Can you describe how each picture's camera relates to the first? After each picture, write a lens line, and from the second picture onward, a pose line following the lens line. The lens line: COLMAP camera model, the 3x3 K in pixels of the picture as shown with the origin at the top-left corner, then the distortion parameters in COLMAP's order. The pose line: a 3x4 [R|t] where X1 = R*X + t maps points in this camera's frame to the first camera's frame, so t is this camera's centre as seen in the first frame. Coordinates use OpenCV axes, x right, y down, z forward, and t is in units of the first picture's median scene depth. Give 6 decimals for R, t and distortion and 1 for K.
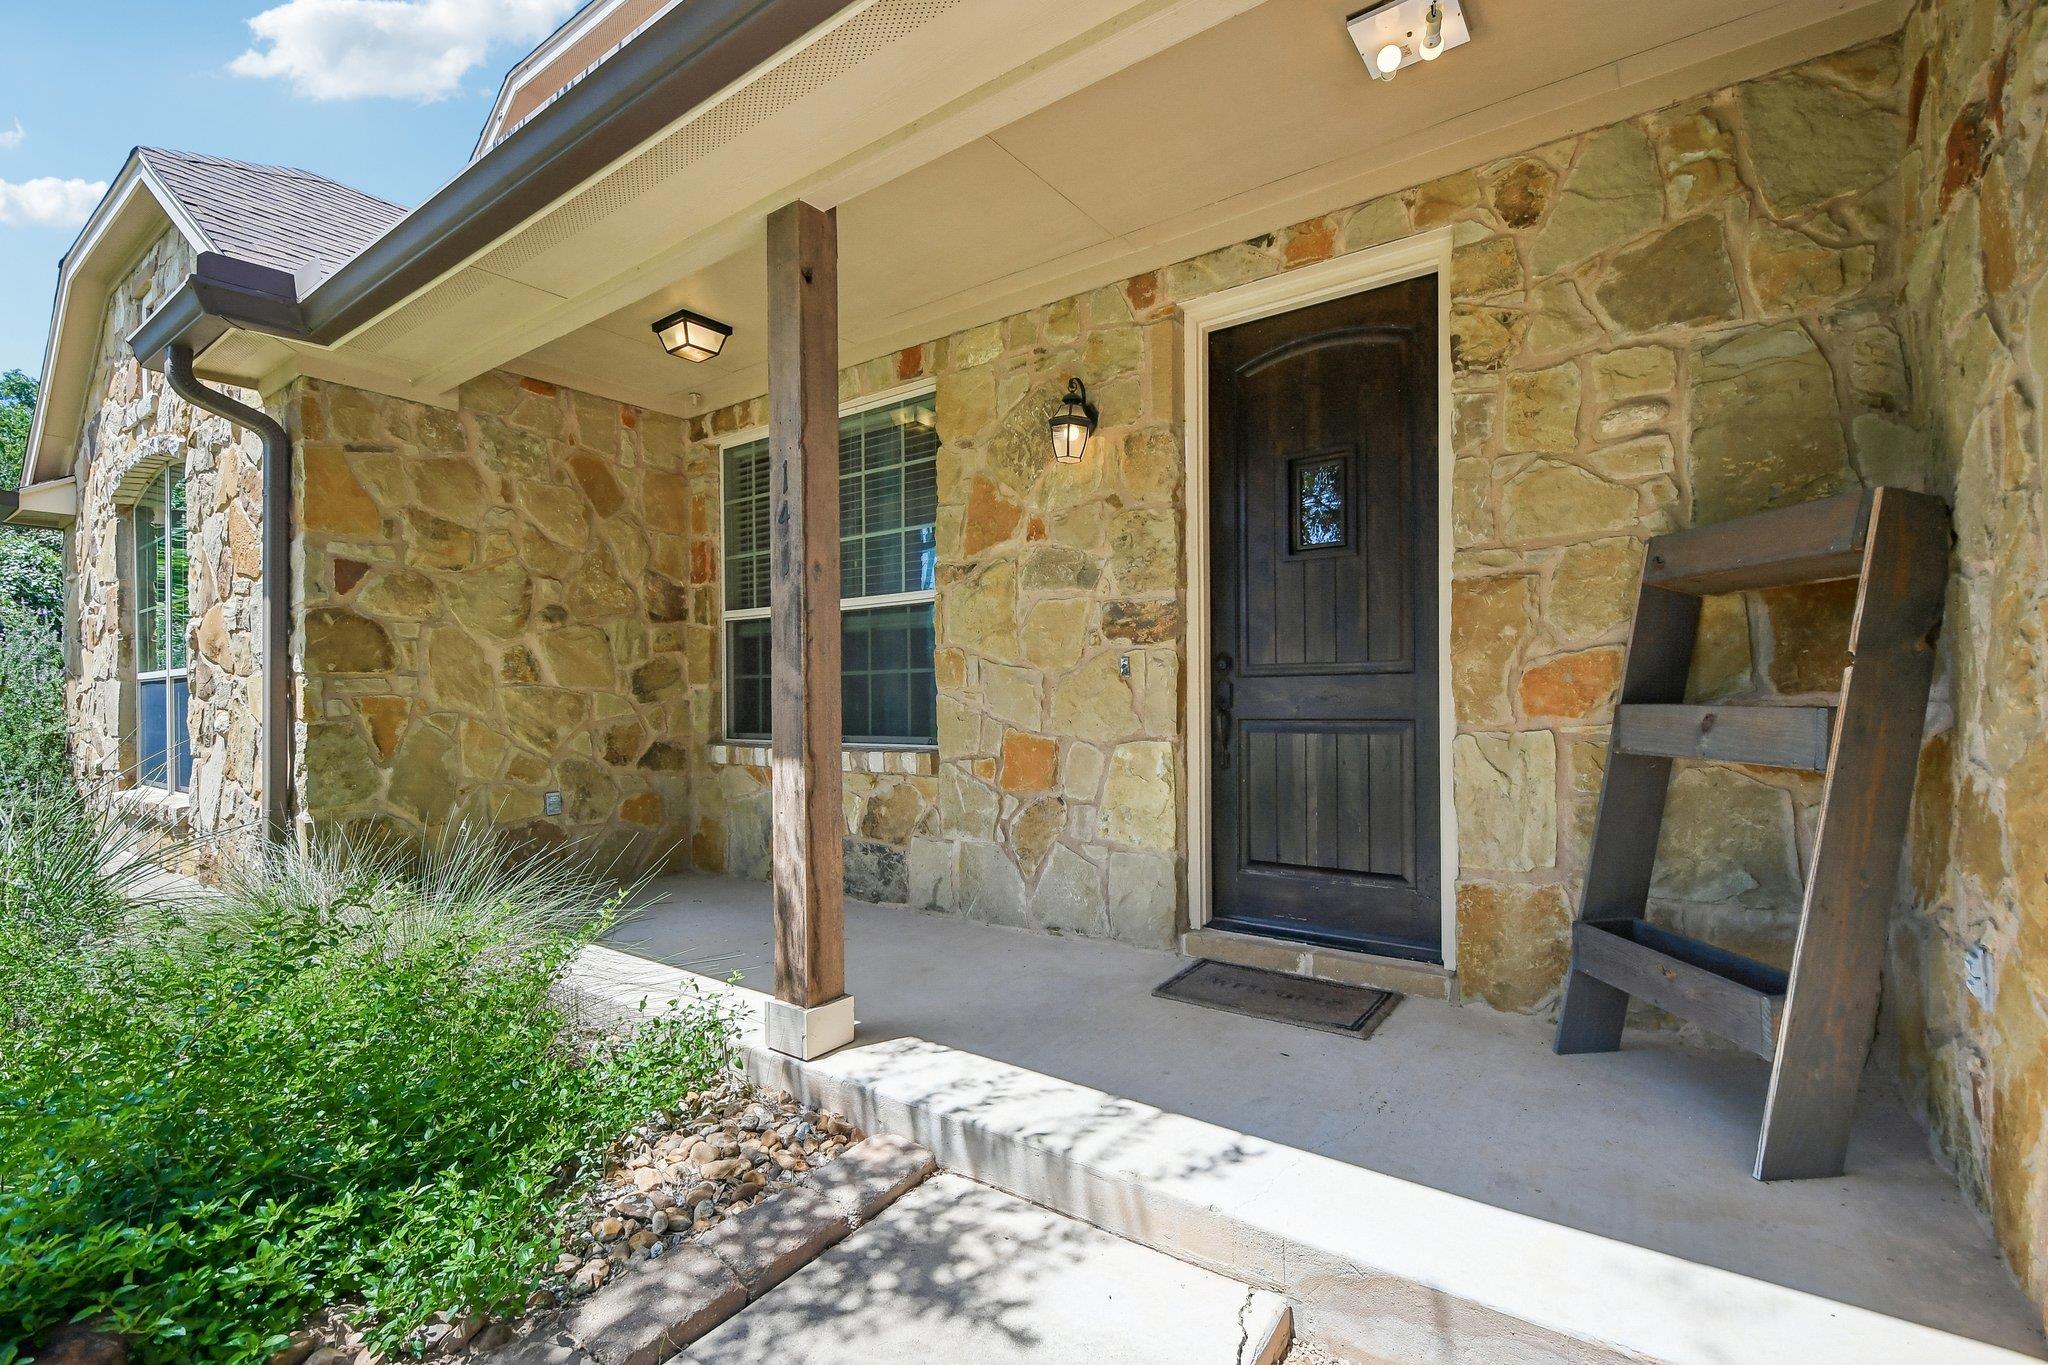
lens RADIAL K [[901.3, 0, 1019.8], [0, 901.3, 701.6], [0, 0, 1]] dist [0.000037, -0.000271]
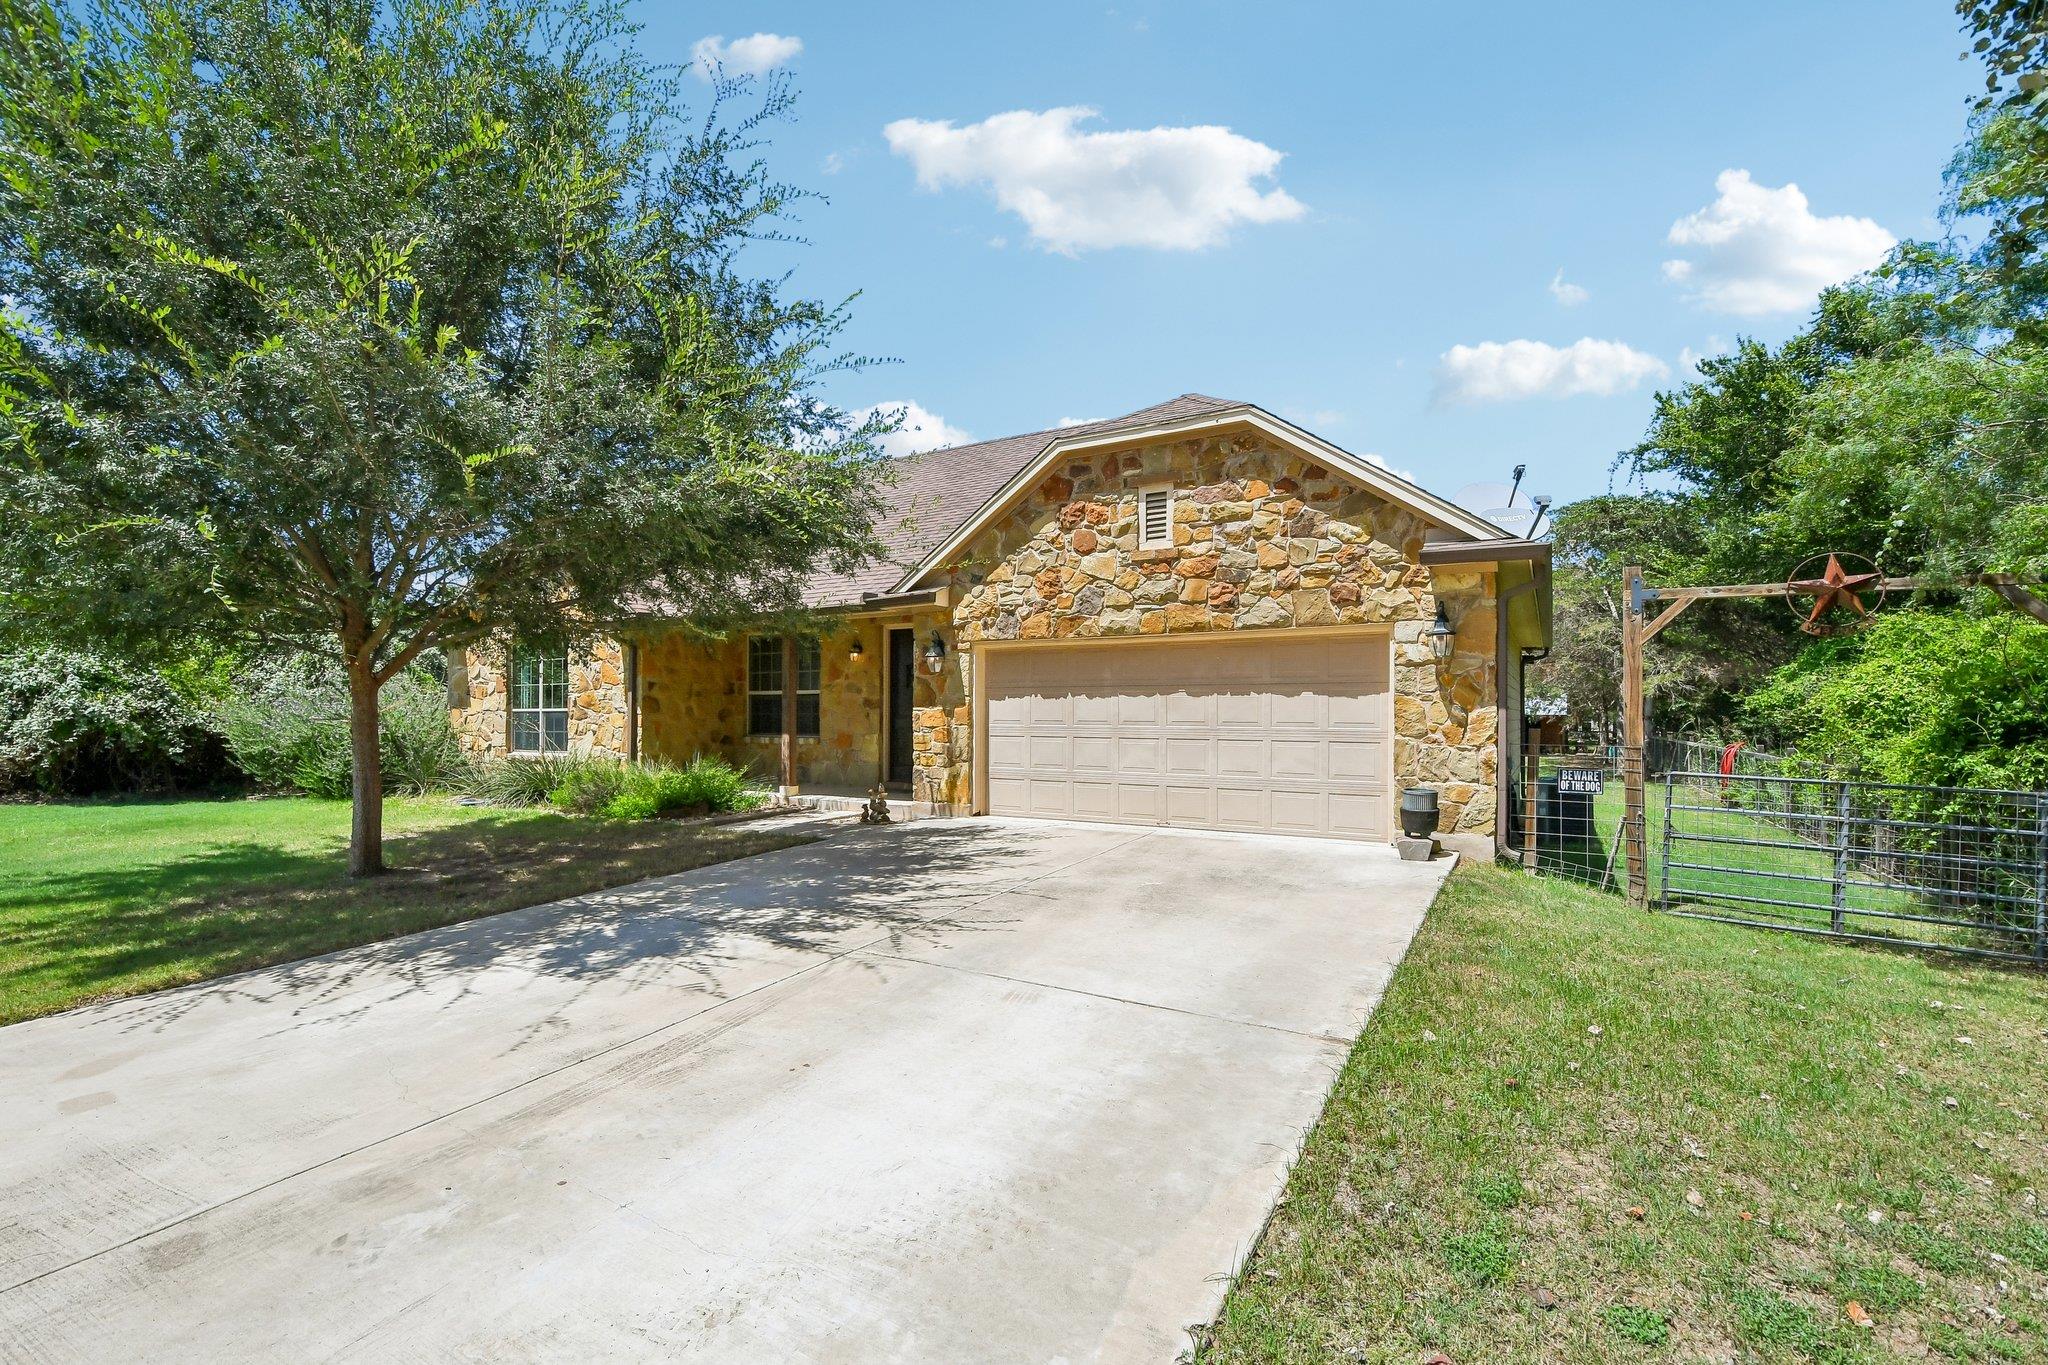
lens RADIAL K [[901.3, 0, 1019.8], [0, 901.3, 701.6], [0, 0, 1]] dist [0.000037, -0.000271]
pose [[0.995339, 0.011847, 0.095704, 0.361537], [-0.010268, 0.999803, -0.016978, -0.033981], [-0.095886, 0.015917, 0.995265, -2.668041]]
